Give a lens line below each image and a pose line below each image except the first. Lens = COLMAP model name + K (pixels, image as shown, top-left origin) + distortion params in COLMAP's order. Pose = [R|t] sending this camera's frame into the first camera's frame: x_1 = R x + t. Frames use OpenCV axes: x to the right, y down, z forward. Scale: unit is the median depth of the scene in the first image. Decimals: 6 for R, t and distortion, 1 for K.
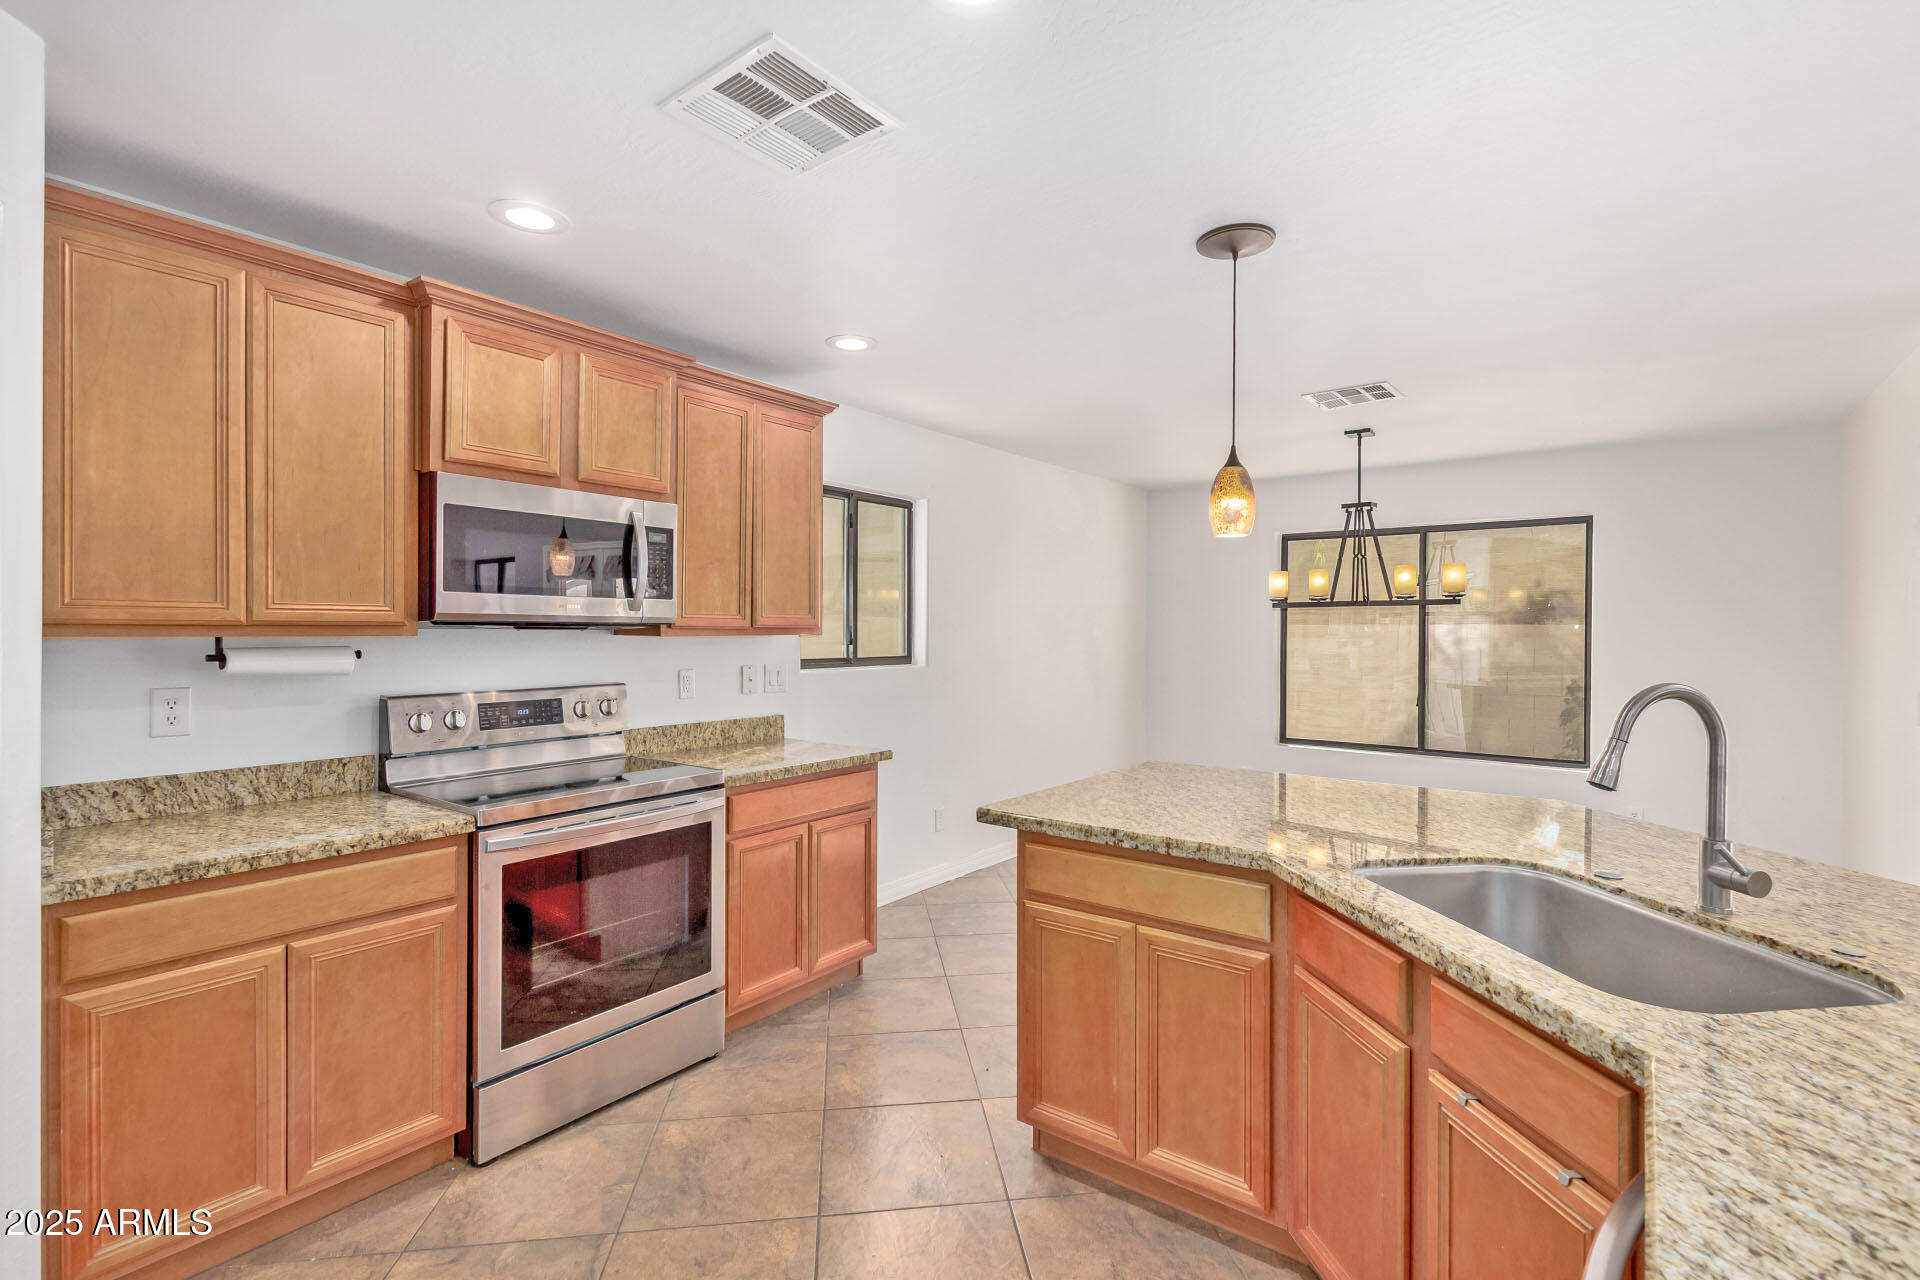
lens RADIAL K [[873.9, 0, 953.9], [0, 873.9, 633.4], [0, 0, 1]] dist [0.007739, -0.003023]
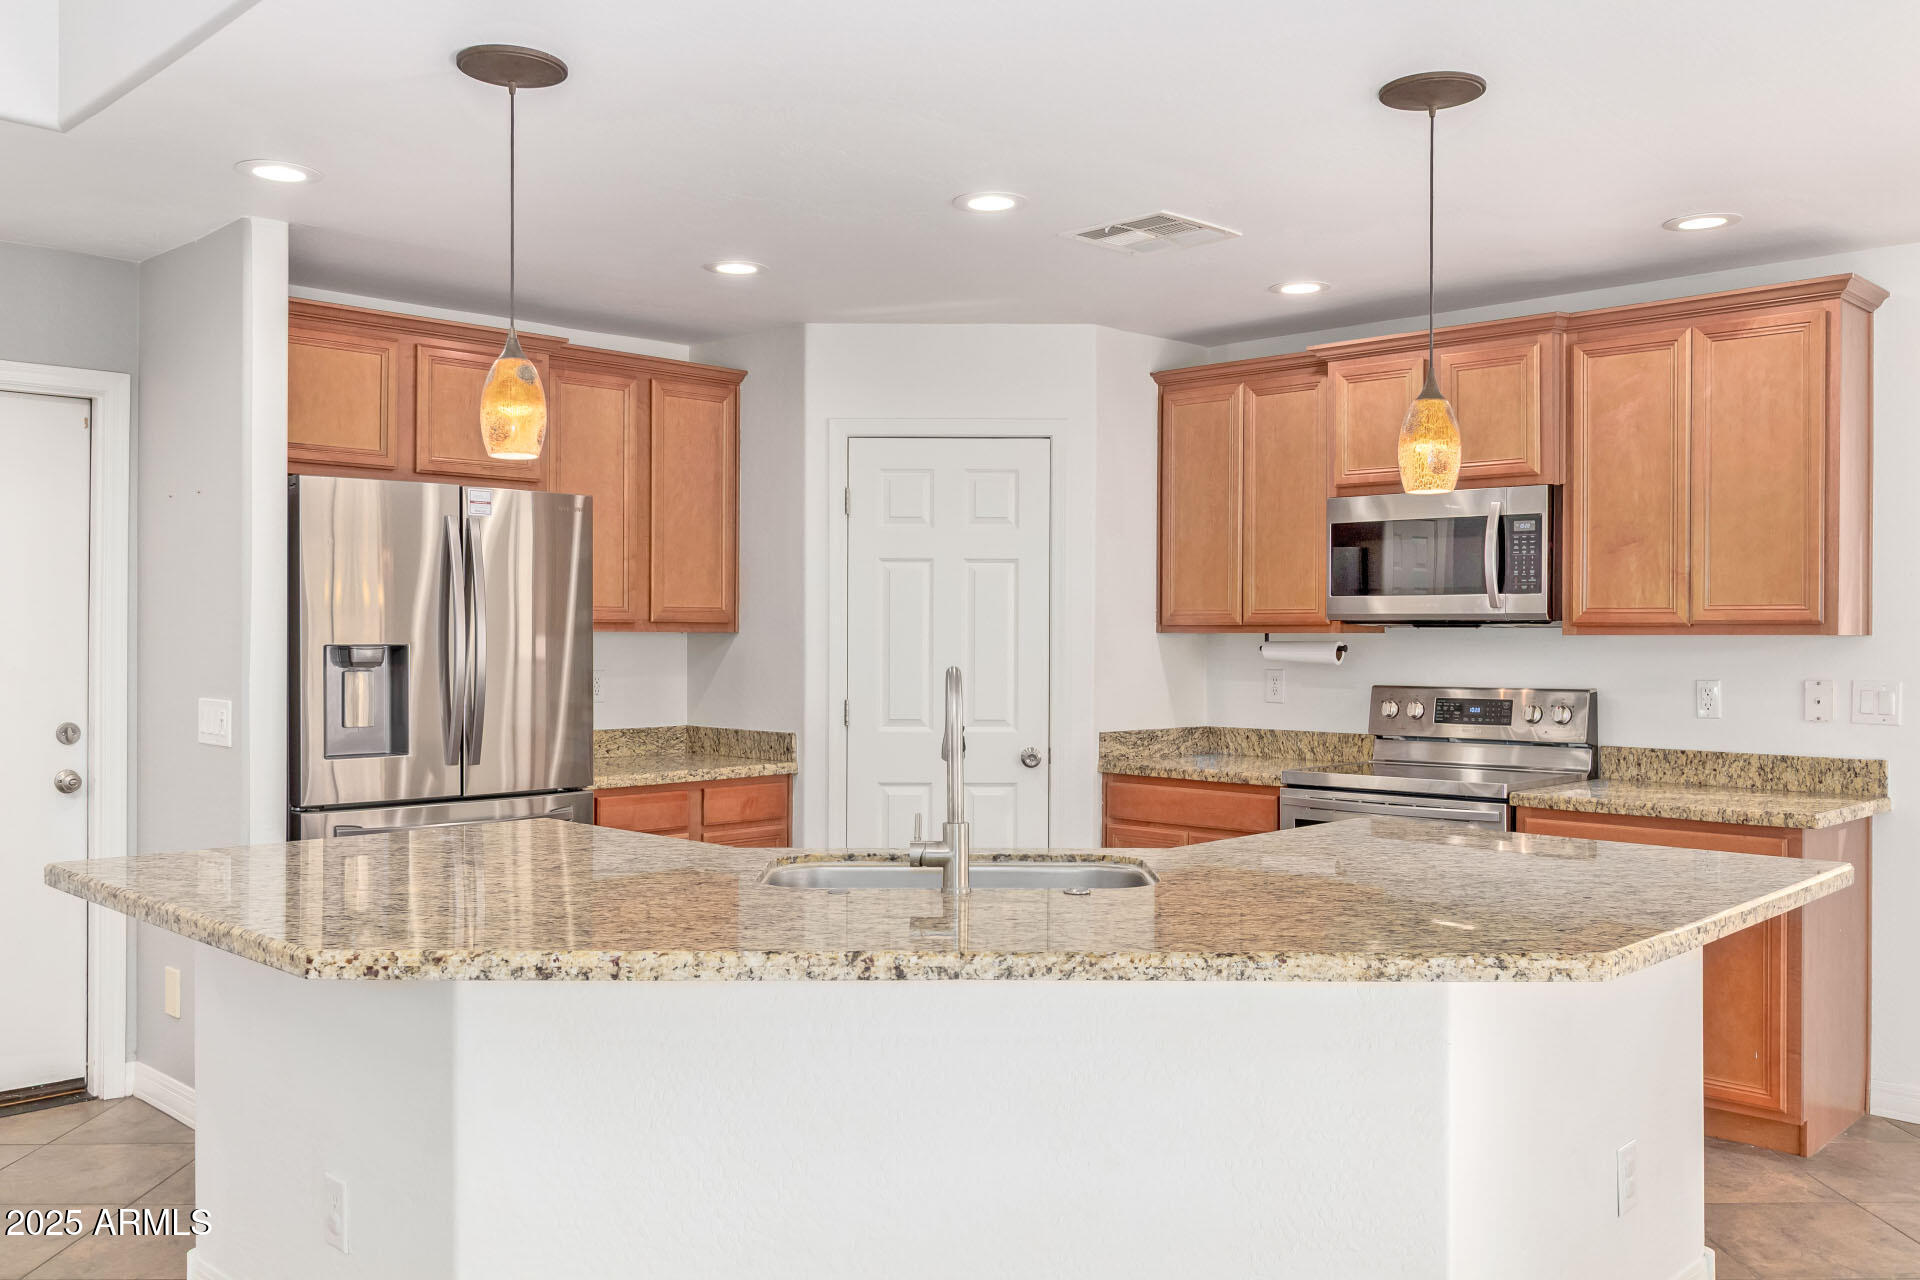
lens RADIAL K [[1609.7, 0, 957.3], [0, 1609.7, 637.4], [0, 0, 1]] dist [0.010001, -0.019708]
pose [[-0.105892, 0.005878, -0.994360, 1.596401], [-0.003717, 0.999973, 0.006307, -0.003004], [0.994371, 0.004364, -0.105867, 0.690764]]
